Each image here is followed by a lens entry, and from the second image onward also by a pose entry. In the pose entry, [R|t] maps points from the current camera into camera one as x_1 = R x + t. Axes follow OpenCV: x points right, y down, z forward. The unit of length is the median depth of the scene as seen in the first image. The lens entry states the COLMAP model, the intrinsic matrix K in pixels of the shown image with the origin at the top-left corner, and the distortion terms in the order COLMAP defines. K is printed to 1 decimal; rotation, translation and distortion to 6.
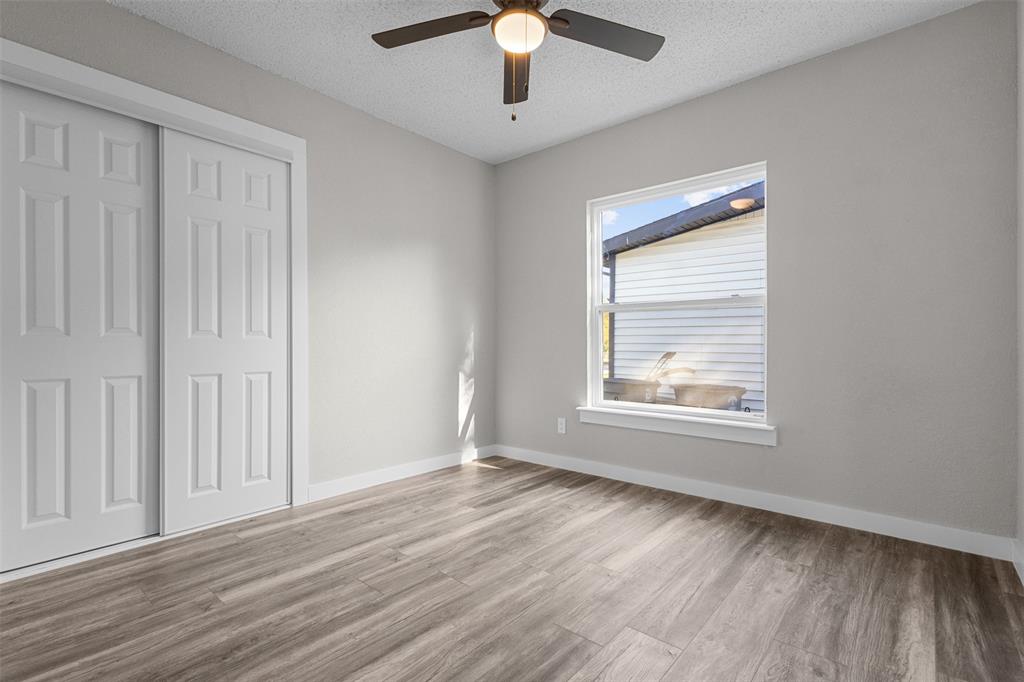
lens RADIAL K [[472.8, 0, 511.0], [0, 472.8, 342.2], [0, 0, 1]] dist [0.000176, -0.002729]
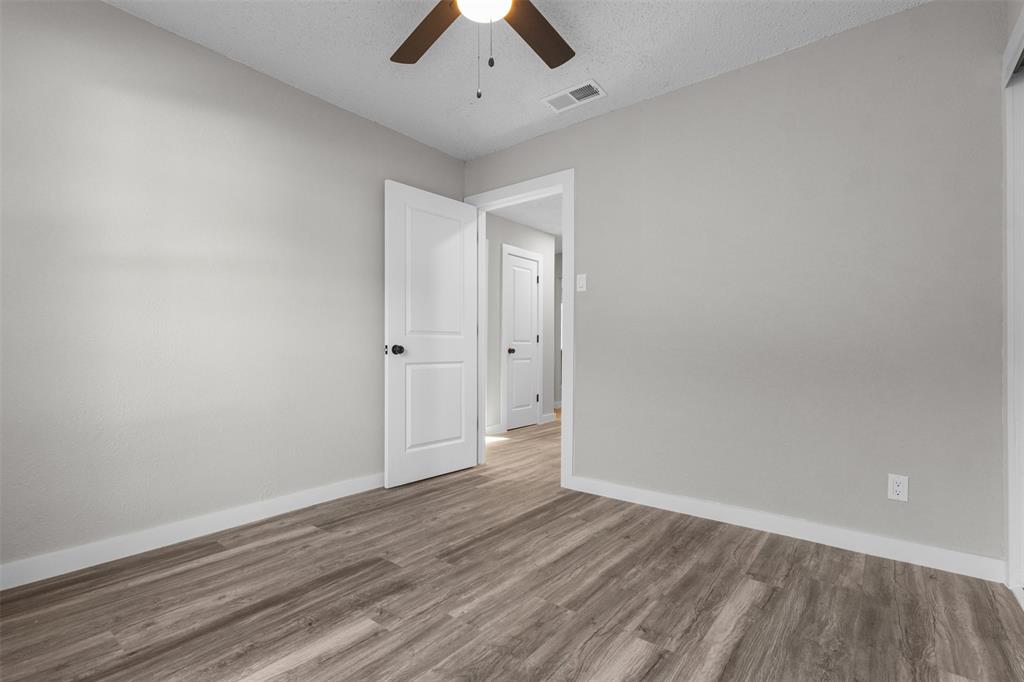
lens RADIAL K [[472.8, 0, 511.4], [0, 472.8, 345.7], [0, 0, 1]] dist [0.000176, -0.002729]
pose [[-0.998899, -0.003948, -0.046744, 0.009862], [-0.003315, 0.999902, -0.013612, 0.012584], [0.046794, -0.013442, -0.998814, 2.002500]]
